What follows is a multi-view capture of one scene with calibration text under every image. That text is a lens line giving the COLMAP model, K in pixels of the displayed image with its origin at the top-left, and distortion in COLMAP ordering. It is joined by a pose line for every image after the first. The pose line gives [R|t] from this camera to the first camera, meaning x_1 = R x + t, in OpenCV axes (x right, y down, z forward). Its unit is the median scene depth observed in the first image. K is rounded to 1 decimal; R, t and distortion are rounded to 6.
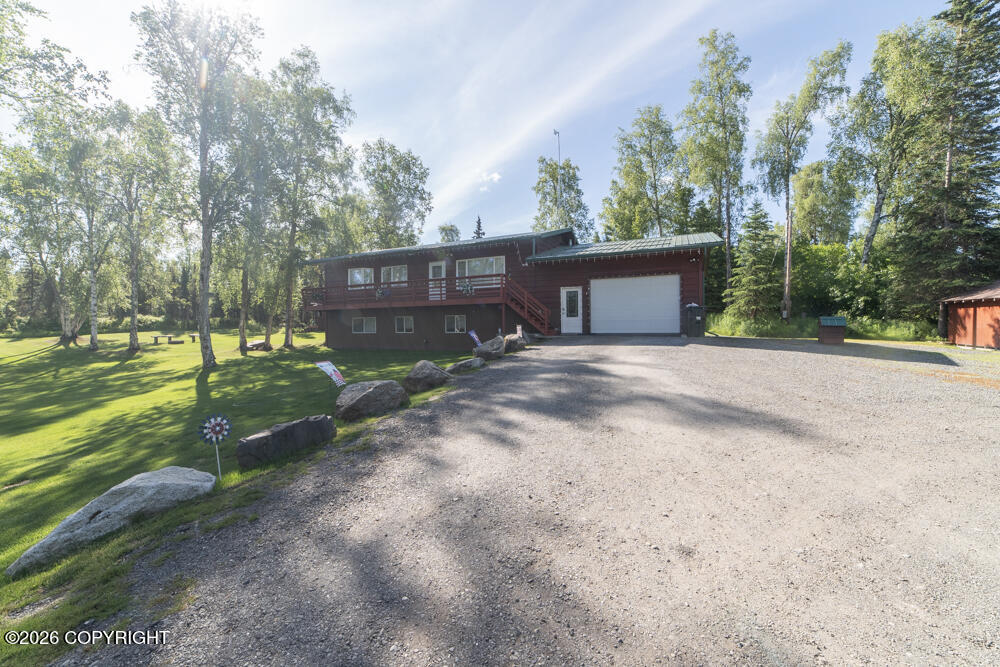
lens RADIAL K [[389.7, 0, 504.5], [0, 389.7, 331.1], [0, 0, 1]] dist [-0.020924, 0.010917]
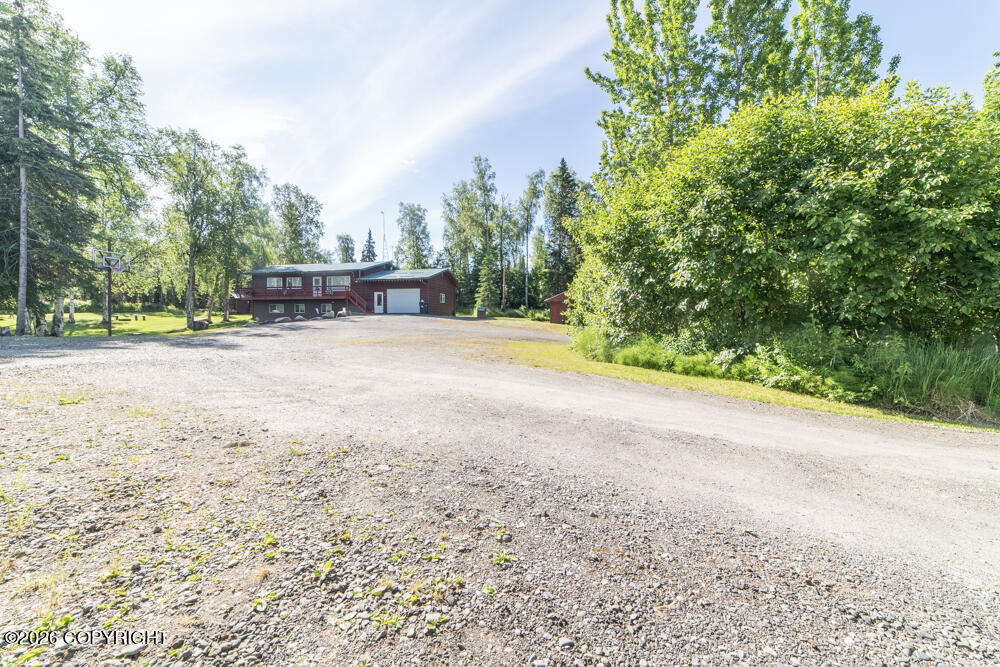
lens RADIAL K [[389.7, 0, 504.5], [0, 389.7, 331.1], [0, 0, 1]] dist [-0.020924, 0.010917]
pose [[0.980485, 0.004260, 0.196546, 0.299735], [-0.008102, 0.999791, 0.018747, 0.042936], [-0.196425, -0.019973, 0.980315, -0.901359]]
